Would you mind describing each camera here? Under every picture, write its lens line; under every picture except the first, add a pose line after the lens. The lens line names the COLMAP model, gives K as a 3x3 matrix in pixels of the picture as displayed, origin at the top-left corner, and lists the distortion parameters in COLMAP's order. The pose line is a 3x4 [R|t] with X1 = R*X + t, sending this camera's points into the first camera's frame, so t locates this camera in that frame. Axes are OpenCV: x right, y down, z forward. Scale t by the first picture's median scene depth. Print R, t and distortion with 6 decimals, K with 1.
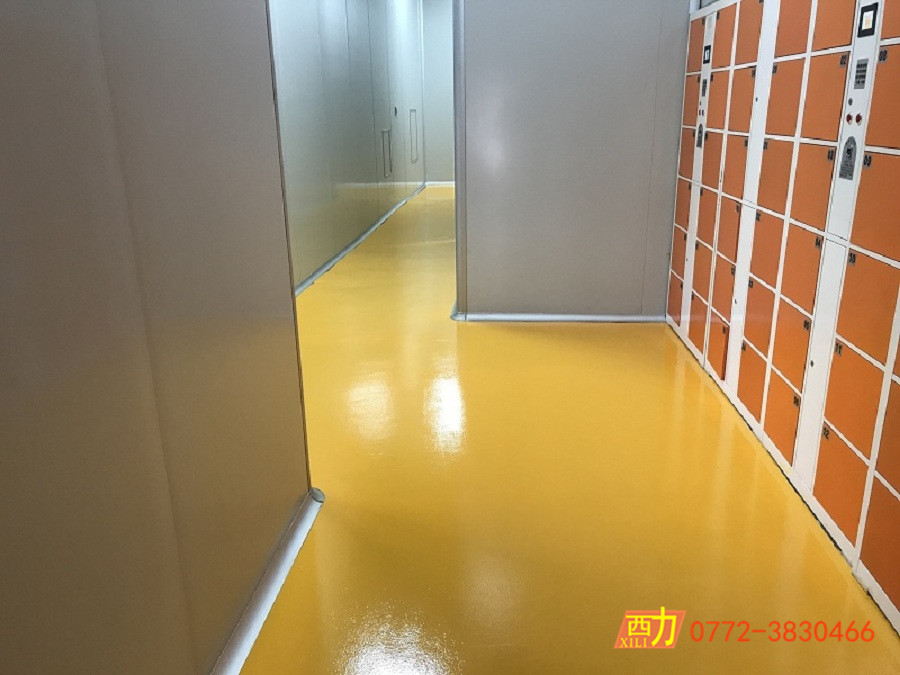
lens RADIAL K [[736.2, 0, 461.7], [0, 736.2, 335.6], [0, 0, 1]] dist [-0.081930, 0.148032]
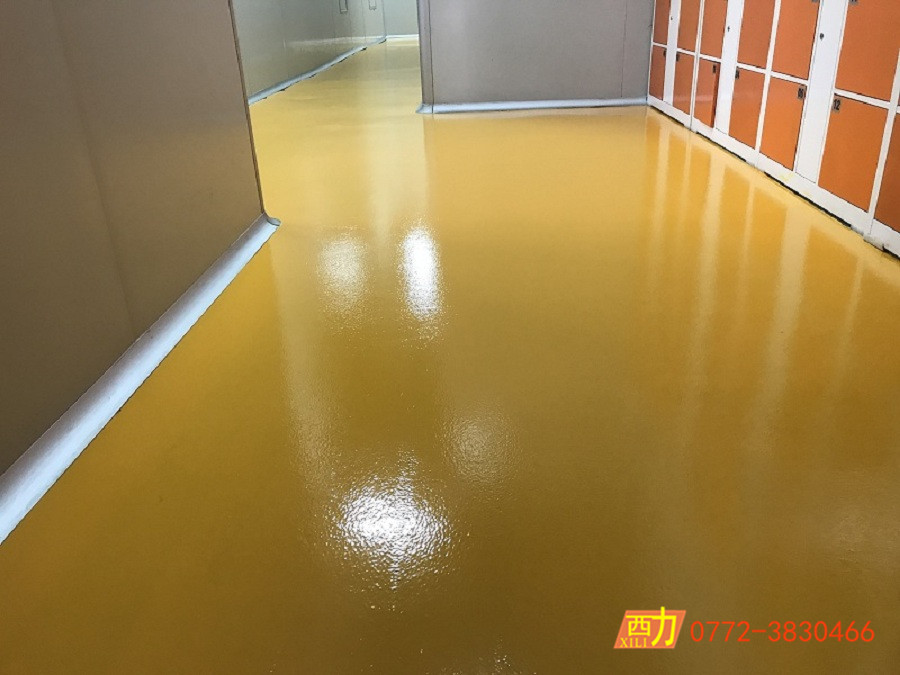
lens RADIAL K [[730.3, 0, 450.0], [0, 730.3, 337.5], [0, 0, 1]] dist [0.002999, 0.000952]
pose [[0.999008, -0.041859, 0.015166, 0.001585], [0.039328, 0.989361, 0.140066, 0.121030], [-0.020868, -0.139331, 0.990026, 0.038845]]
